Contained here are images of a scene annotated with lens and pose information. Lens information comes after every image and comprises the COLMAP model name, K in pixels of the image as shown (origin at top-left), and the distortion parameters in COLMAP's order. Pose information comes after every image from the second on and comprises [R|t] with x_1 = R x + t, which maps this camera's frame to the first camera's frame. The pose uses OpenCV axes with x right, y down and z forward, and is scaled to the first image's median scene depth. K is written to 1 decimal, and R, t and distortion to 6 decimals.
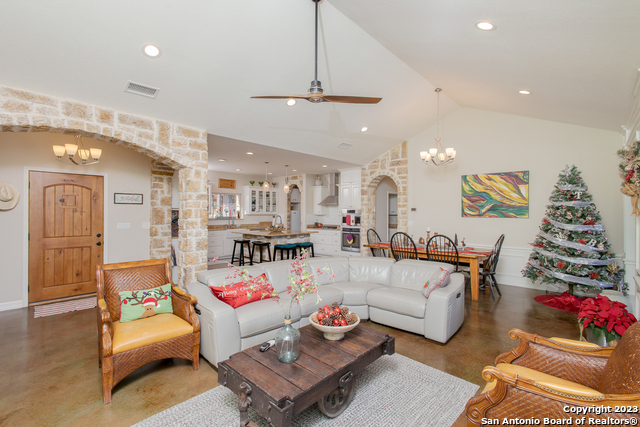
lens RADIAL K [[294.9, 0, 320.0], [0, 294.9, 213.5], [0, 0, 1]] dist [0.018341, -0.001087]
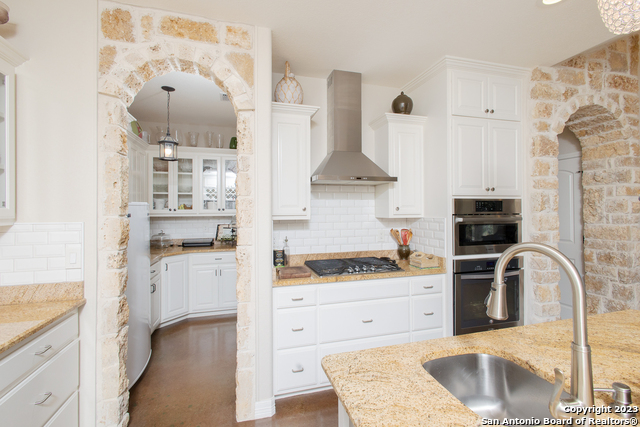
lens RADIAL K [[294.9, 0, 320.0], [0, 294.9, 213.5], [0, 0, 1]] dist [0.018341, -0.001087]
pose [[0.500130, -0.008302, 0.865911, -0.339973], [0.011192, 0.999932, 0.003122, -0.001929], [-0.865878, 0.008130, 0.500189, 1.337327]]
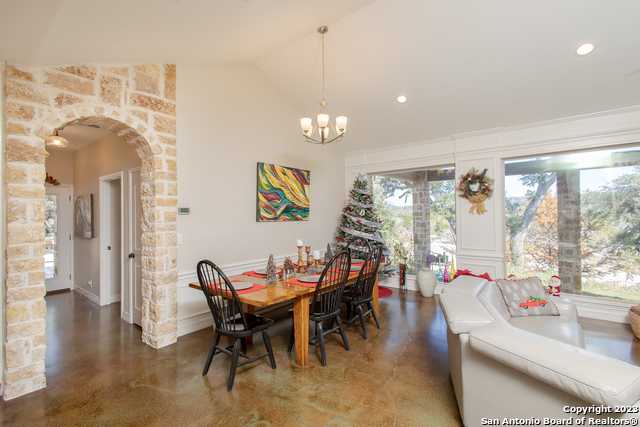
lens RADIAL K [[294.9, 0, 320.0], [0, 294.9, 213.5], [0, 0, 1]] dist [0.018341, -0.001087]
pose [[-0.050343, -0.001085, 0.998731, -0.221129], [0.012956, 0.999915, 0.001739, -0.007116], [-0.998648, 0.013028, -0.050325, 0.904141]]
